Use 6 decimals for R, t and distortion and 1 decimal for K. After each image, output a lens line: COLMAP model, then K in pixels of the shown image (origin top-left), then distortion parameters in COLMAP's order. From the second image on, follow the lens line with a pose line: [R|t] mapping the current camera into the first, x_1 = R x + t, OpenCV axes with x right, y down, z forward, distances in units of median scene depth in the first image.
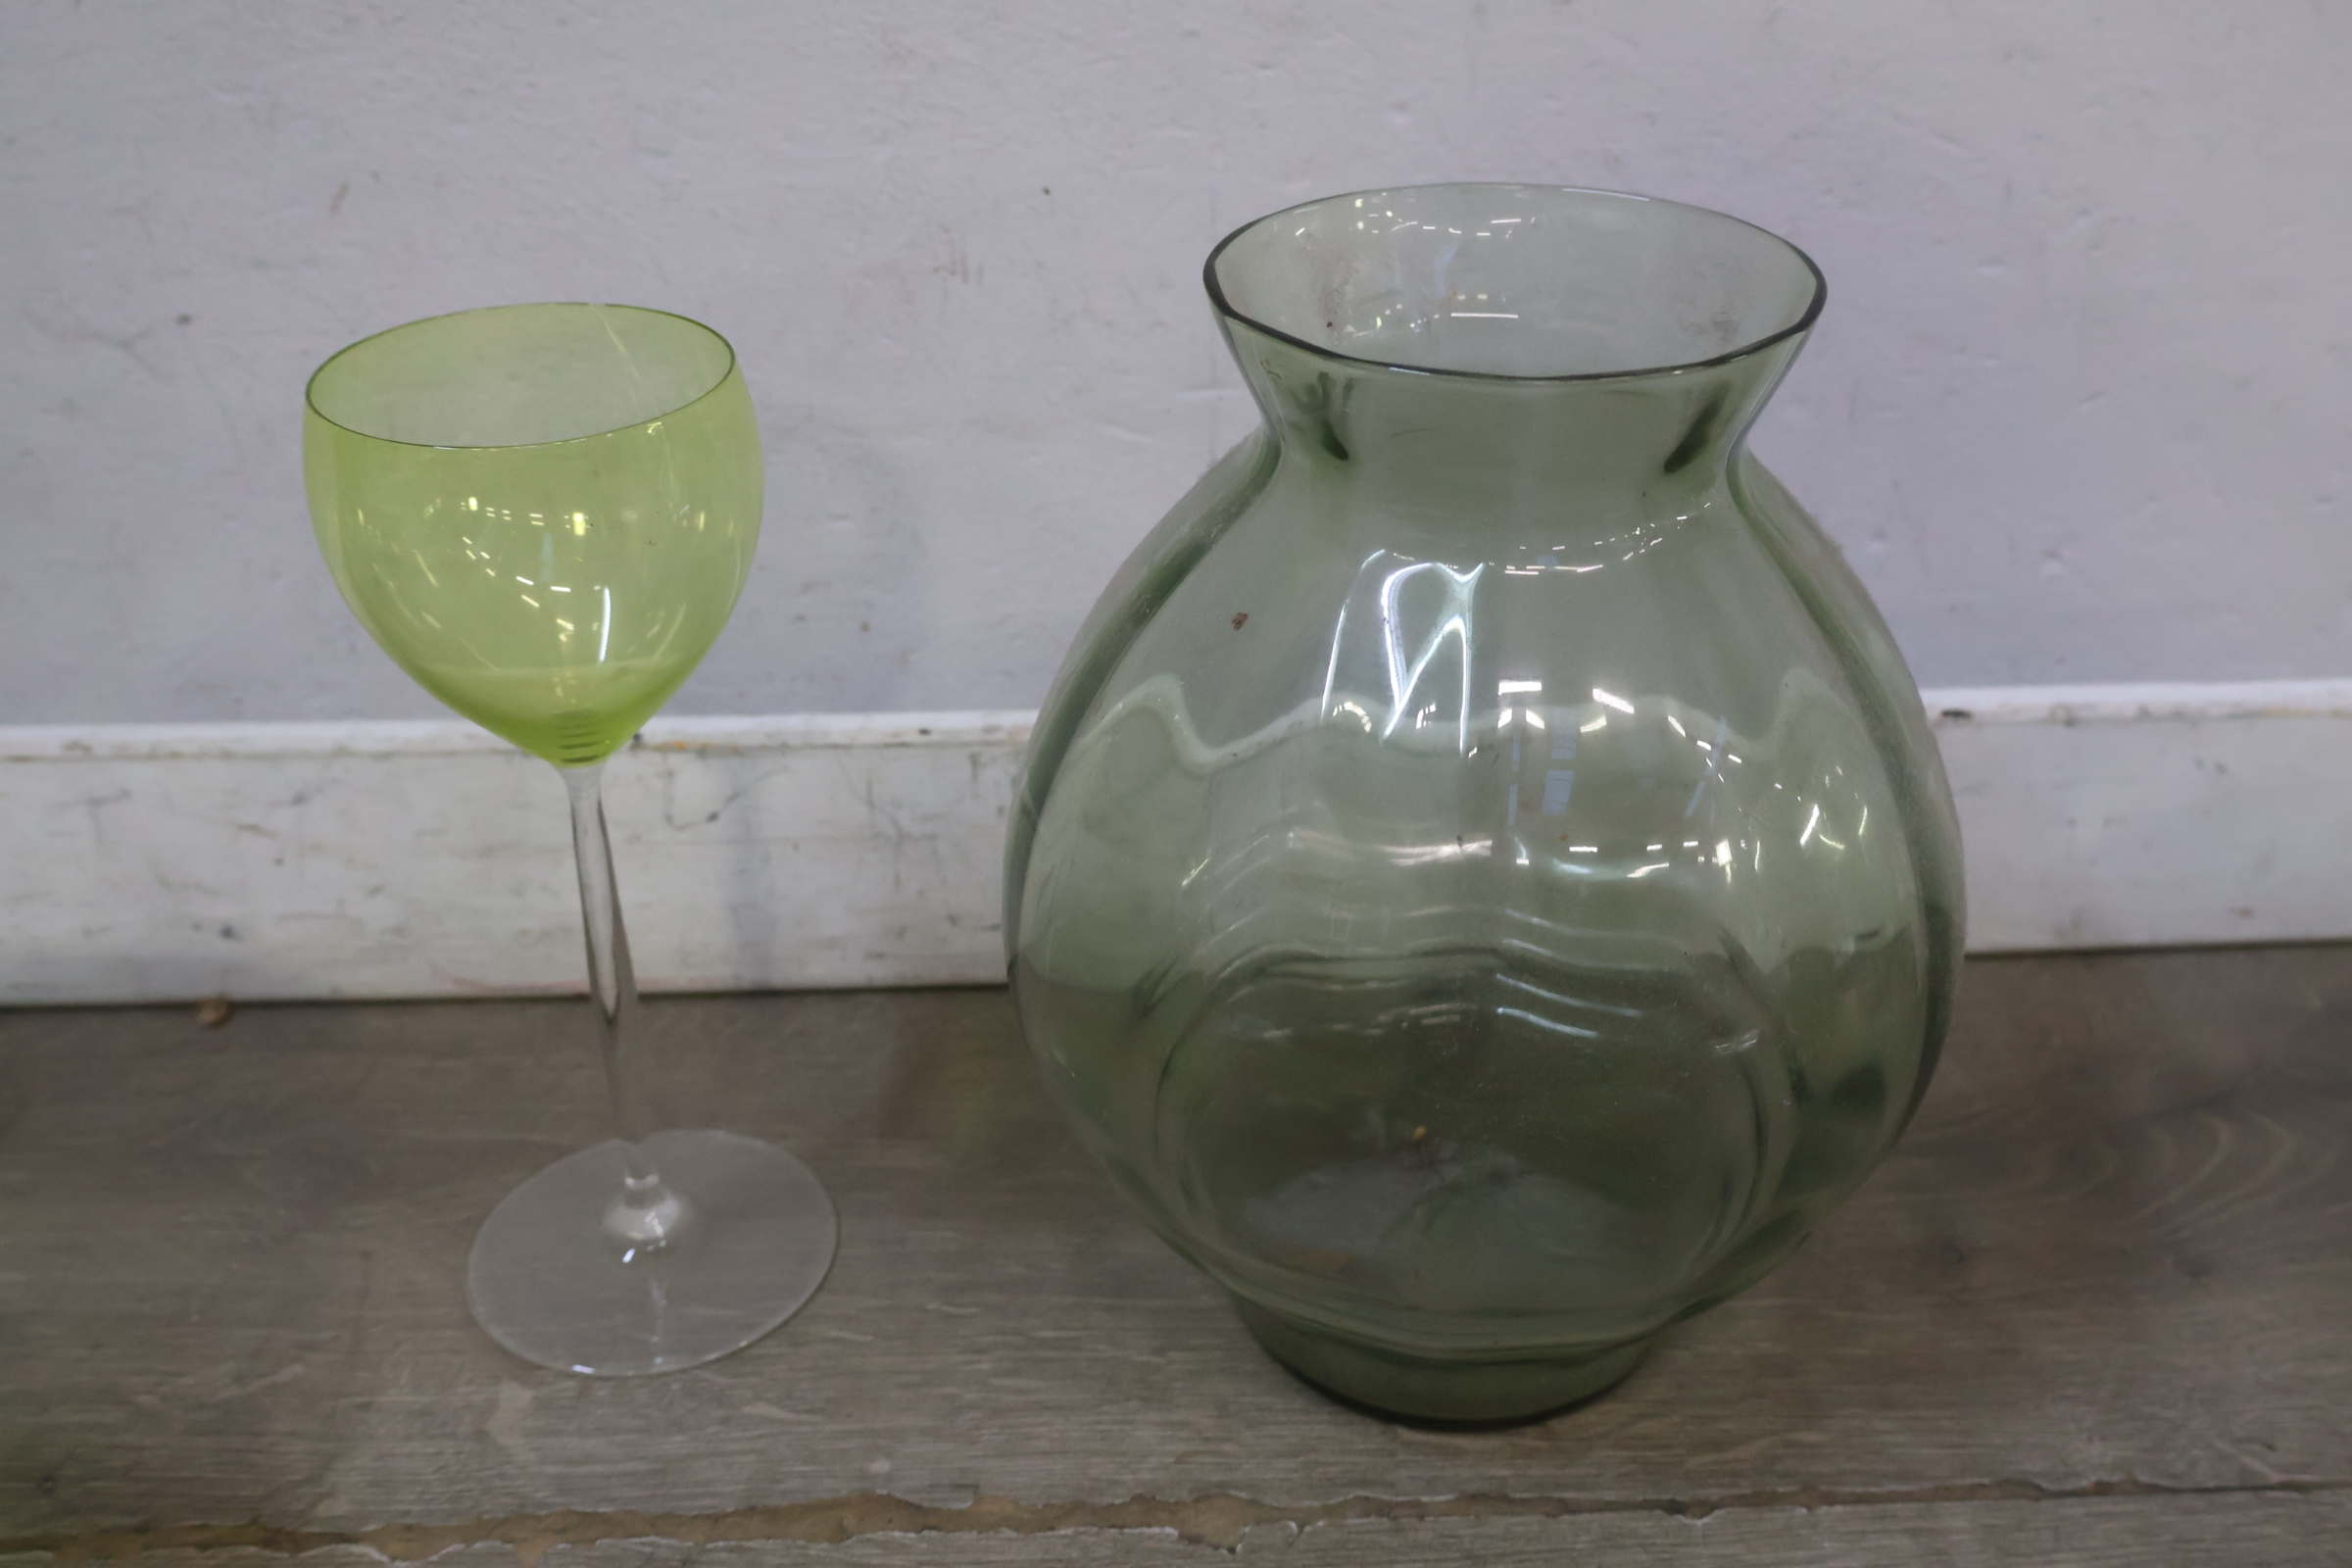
lens RADIAL K [[2478.6, 0, 1176.0], [0, 2478.6, 784.0], [0, 0, 1]] dist [-0.001631, 0.009670]
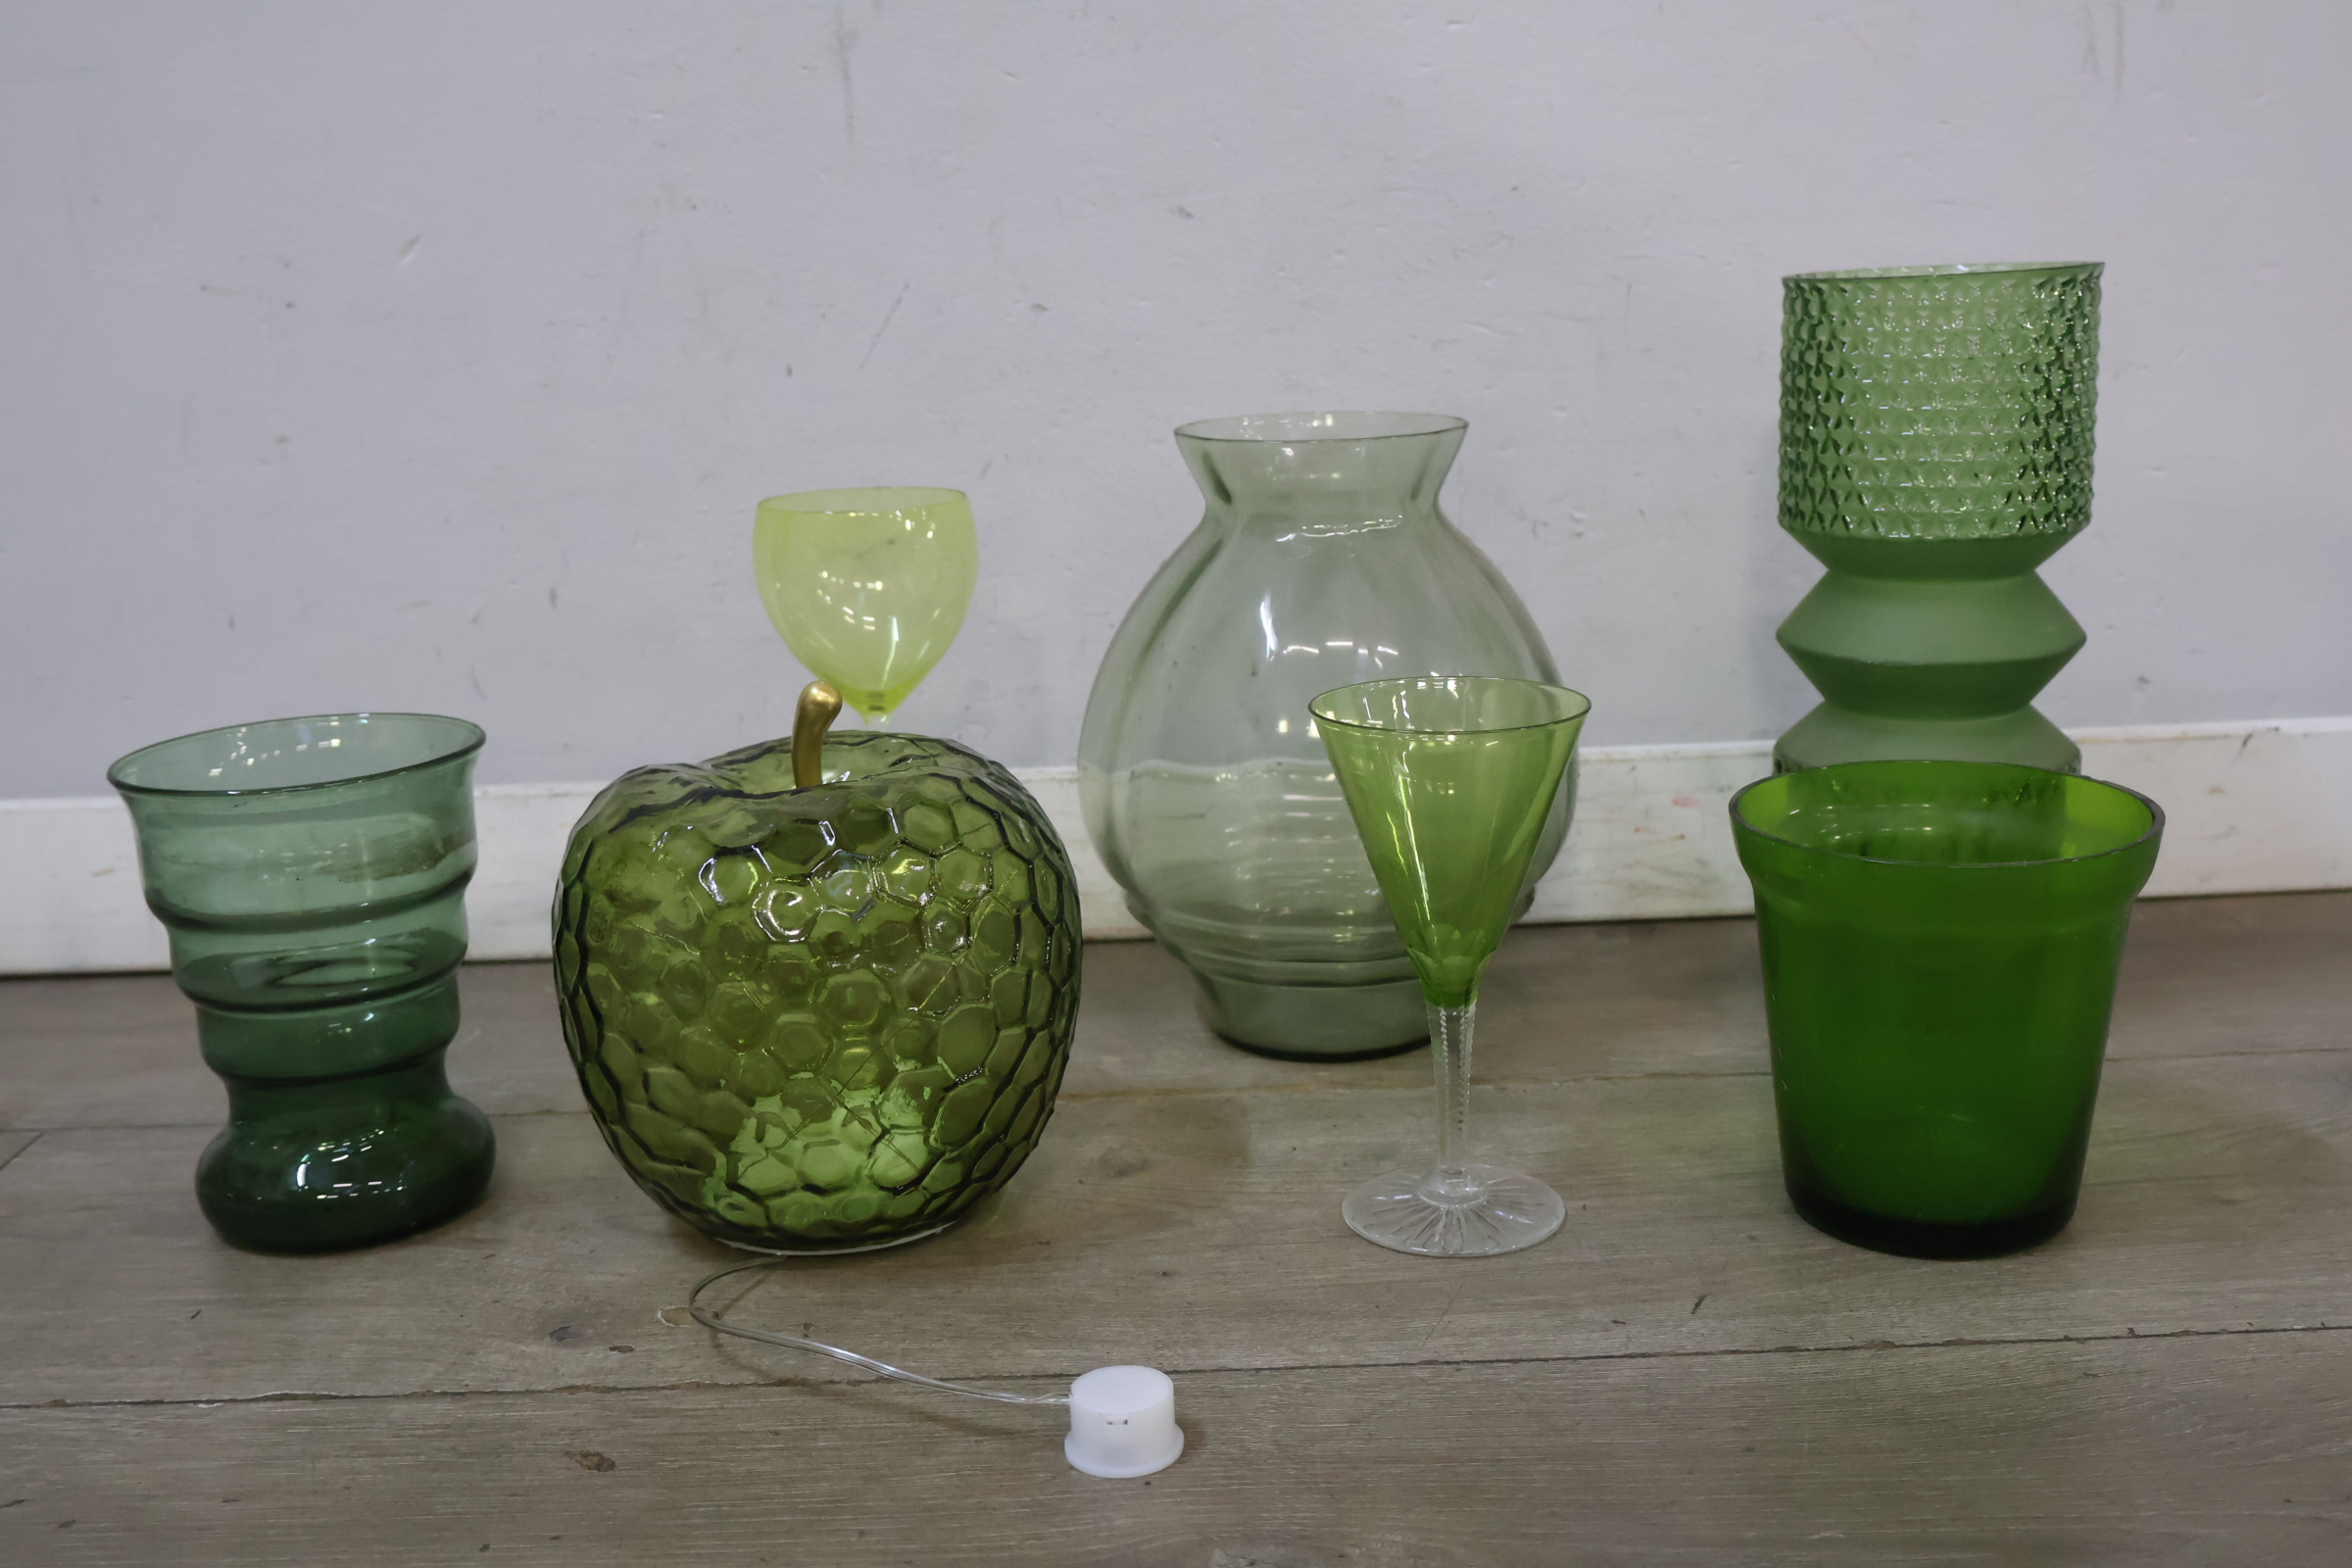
lens RADIAL K [[2469.2, 0, 1176.0], [0, 2469.2, 784.0], [0, 0, 1]] dist [0.009741, 0.002966]
pose [[0.999358, -0.019991, -0.029726, -0.167140], [0.010809, 0.959409, -0.281811, 0.579991], [0.034153, 0.281309, 0.959009, -0.790941]]
